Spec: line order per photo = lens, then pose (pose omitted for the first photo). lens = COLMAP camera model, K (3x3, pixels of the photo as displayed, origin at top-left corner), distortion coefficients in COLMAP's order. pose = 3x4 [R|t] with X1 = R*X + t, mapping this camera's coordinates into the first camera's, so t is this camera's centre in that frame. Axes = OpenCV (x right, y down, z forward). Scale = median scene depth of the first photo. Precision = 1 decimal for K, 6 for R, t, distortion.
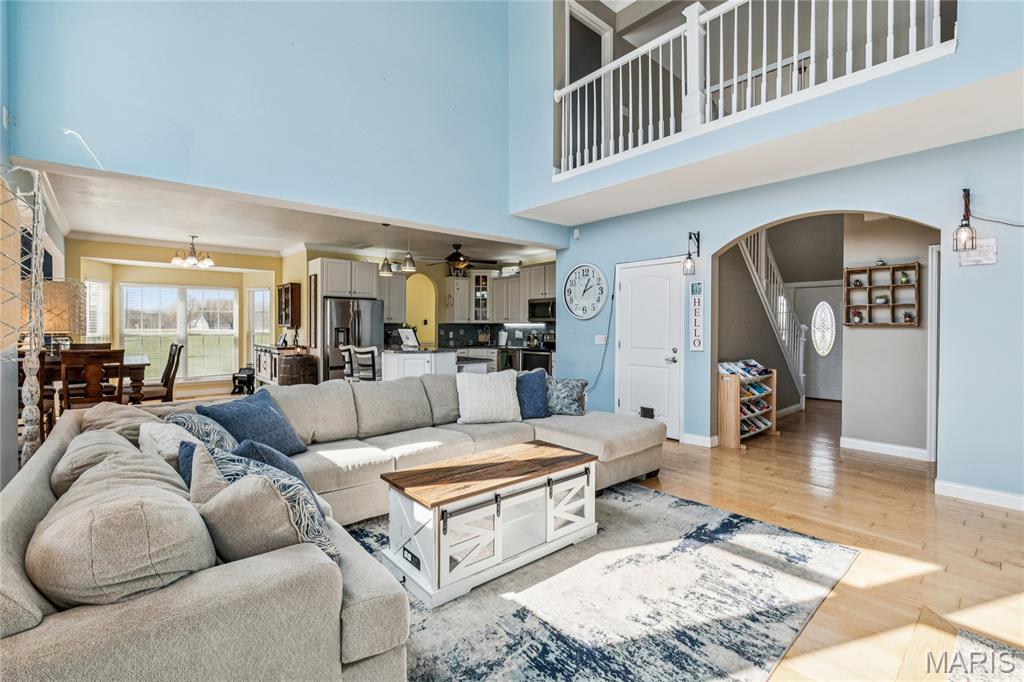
lens RADIAL K [[457.4, 0, 511.2], [0, 457.4, 330.9], [0, 0, 1]] dist [-0.002585, -0.000052]
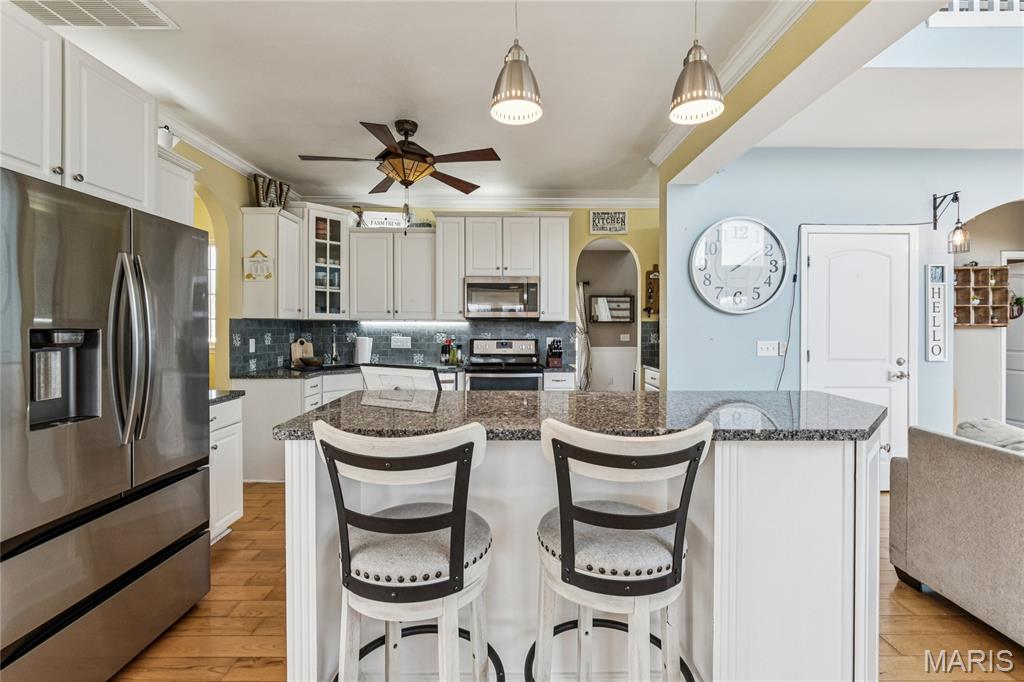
lens RADIAL K [[457.4, 0, 511.6], [0, 457.4, 330.3], [0, 0, 1]] dist [-0.002585, -0.000052]
pose [[0.652354, -0.003394, 0.757906, -0.622747], [0.005702, 0.999984, -0.000429, -0.008764], [-0.757893, 0.004601, 0.652363, 1.138081]]
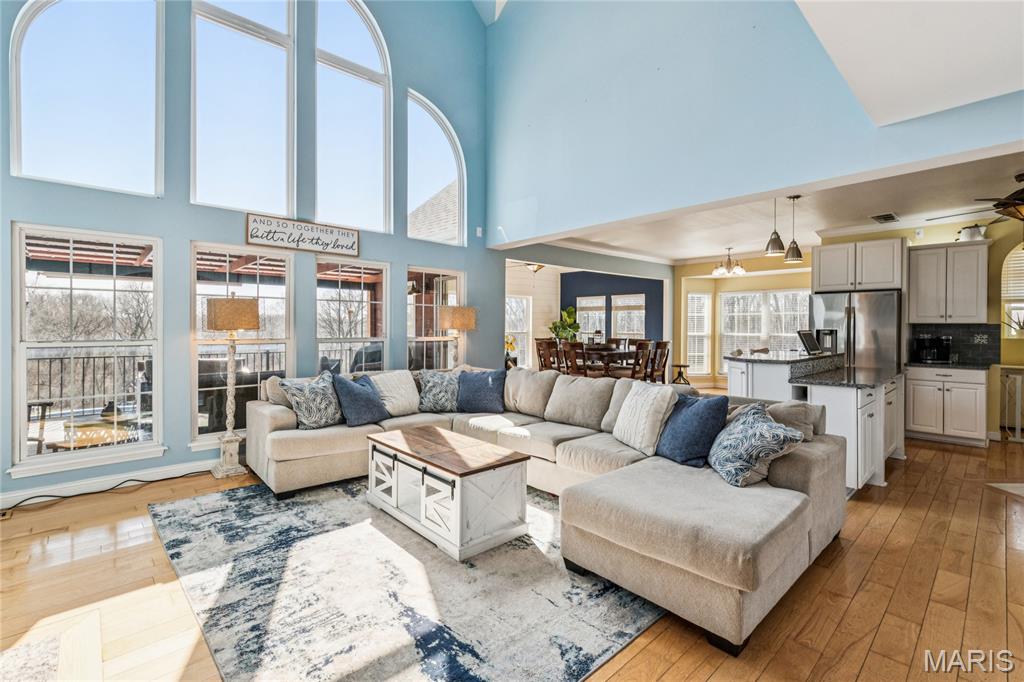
lens RADIAL K [[457.4, 0, 514.2], [0, 457.4, 336.6], [0, 0, 1]] dist [-0.002585, -0.000052]
pose [[0.032559, 0.019996, -0.999270, 0.669974], [-0.010554, 0.999751, 0.019662, -0.006851], [0.999414, 0.009906, 0.032762, 0.672428]]
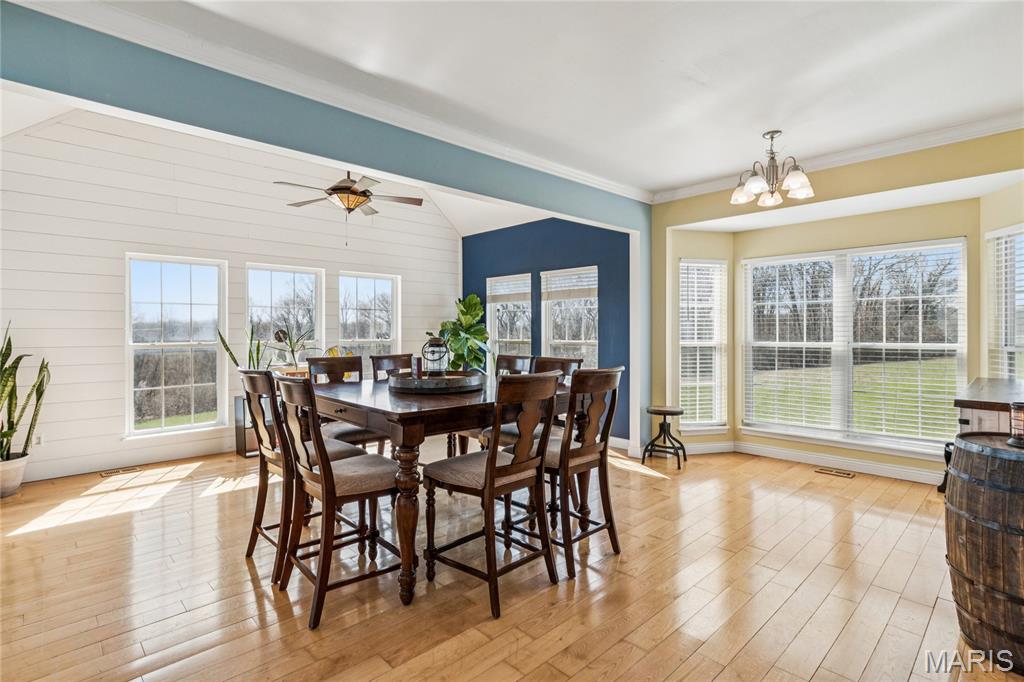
lens RADIAL K [[489.0, 0, 514.0], [0, 489.0, 338.9], [0, 0, 1]] dist [-0.001697, -0.000324]
pose [[0.047247, 0.014187, -0.998782, -0.342235], [-0.005418, 0.999888, 0.013946, -0.010903], [0.998869, 0.004753, 0.047319, 1.120264]]
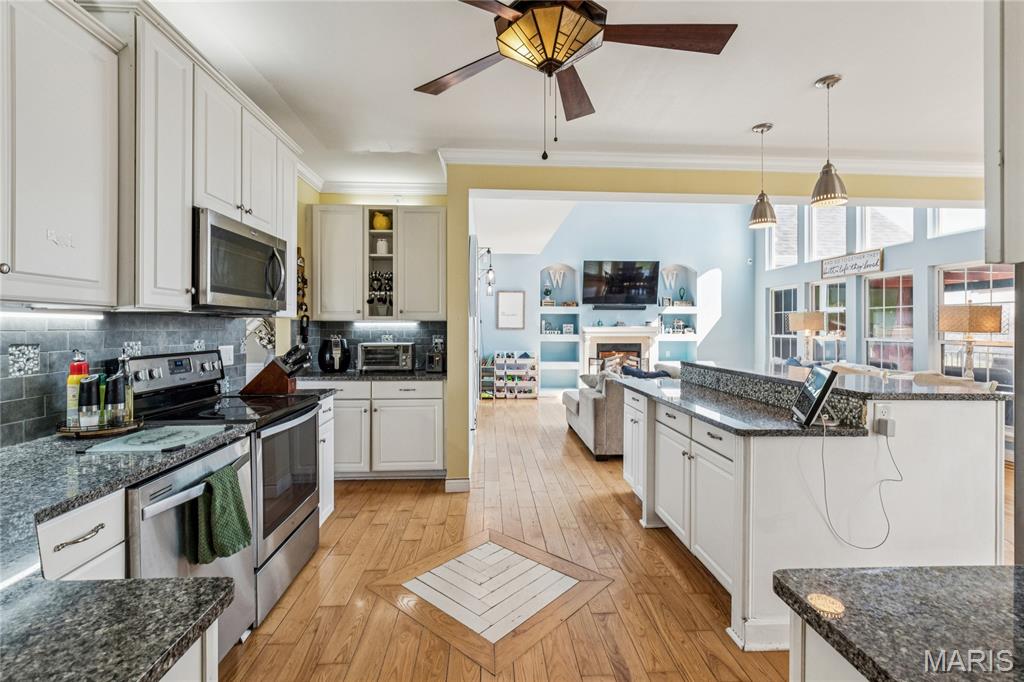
lens RADIAL K [[457.4, 0, 505.9], [0, 457.4, 333.5], [0, 0, 1]] dist [-0.002585, -0.000052]
pose [[-0.779370, -0.010229, 0.626480, -0.409788], [0.002824, 0.999799, 0.019838, -0.019520], [-0.626557, 0.017231, -0.779185, 2.033332]]
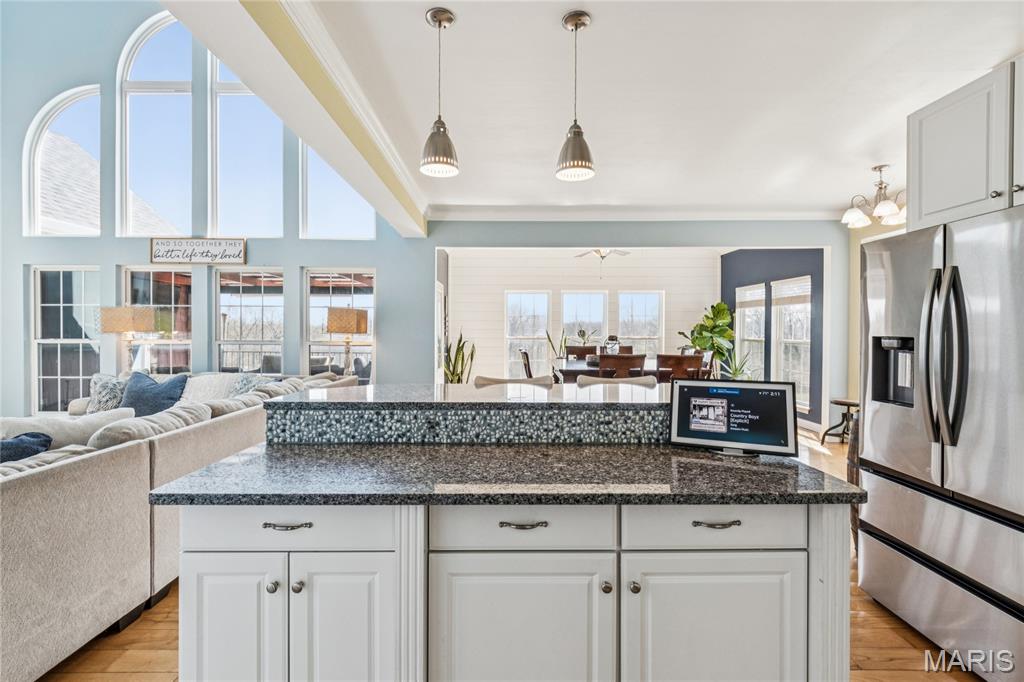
lens RADIAL K [[457.4, 0, 512.2], [0, 457.4, 333.9], [0, 0, 1]] dist [-0.002585, -0.000052]
pose [[-0.649761, 0.001678, -0.760136, 0.009655], [-0.010490, 0.999883, 0.011174, -0.014677], [0.760066, 0.015234, -0.649667, 1.597210]]
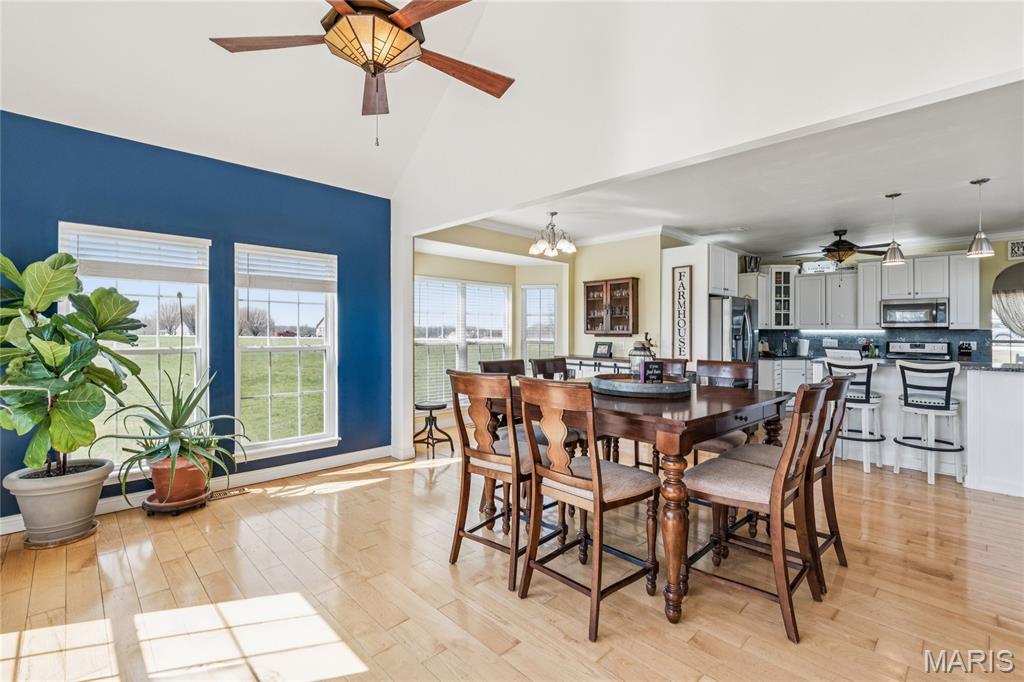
lens RADIAL K [[457.4, 0, 510.4], [0, 457.4, 335.0], [0, 0, 1]] dist [-0.002585, -0.000052]
pose [[0.998659, -0.000293, 0.051771, -1.255325], [0.000440, 0.999996, -0.002821, -0.008060], [-0.051770, 0.002840, 0.998655, 0.399431]]
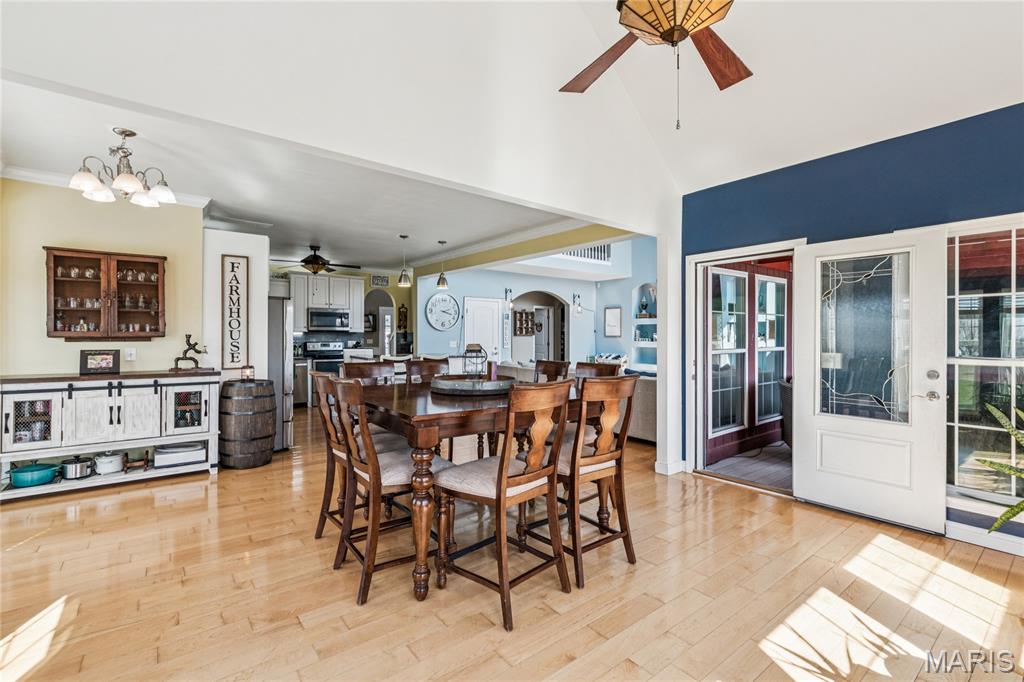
lens RADIAL K [[457.4, 0, 515.4], [0, 457.4, 335.9], [0, 0, 1]] dist [-0.002585, -0.000052]
pose [[0.047811, -0.003085, 0.998852, -1.742445], [0.005660, 0.999980, 0.002817, -0.015218], [-0.998840, 0.005519, 0.047827, 0.947408]]
